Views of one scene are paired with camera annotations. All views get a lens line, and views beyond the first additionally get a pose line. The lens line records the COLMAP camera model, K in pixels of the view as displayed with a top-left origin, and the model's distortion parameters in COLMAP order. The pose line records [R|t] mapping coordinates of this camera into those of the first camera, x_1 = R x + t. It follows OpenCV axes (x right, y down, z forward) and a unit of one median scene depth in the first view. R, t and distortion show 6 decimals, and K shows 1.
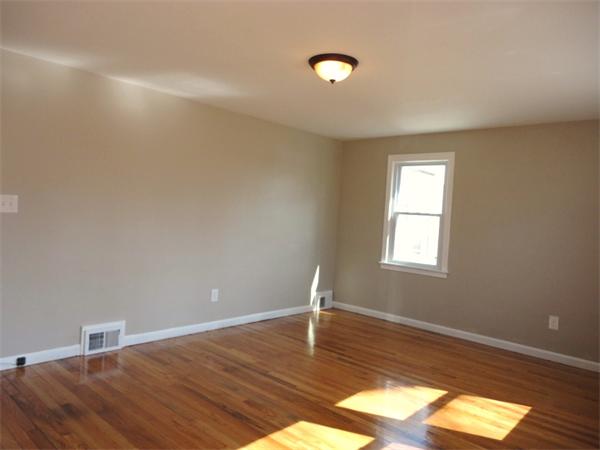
lens RADIAL K [[437.0, 0, 301.3], [0, 437.0, 221.5], [0, 0, 1]] dist [-0.003762, 0.001436]
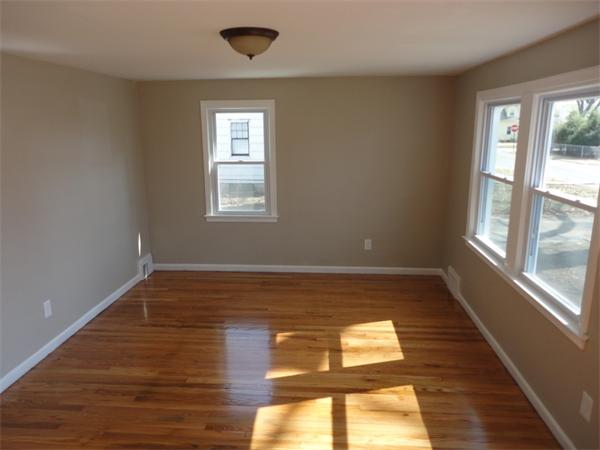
lens RADIAL K [[437.0, 0, 301.3], [0, 437.0, 221.5], [0, 0, 1]] dist [-0.003762, 0.001436]
pose [[0.787770, -0.203764, 0.581291, -0.292972], [0.074133, 0.968204, 0.238927, -0.148735], [-0.611493, -0.145126, 0.777827, 0.162100]]
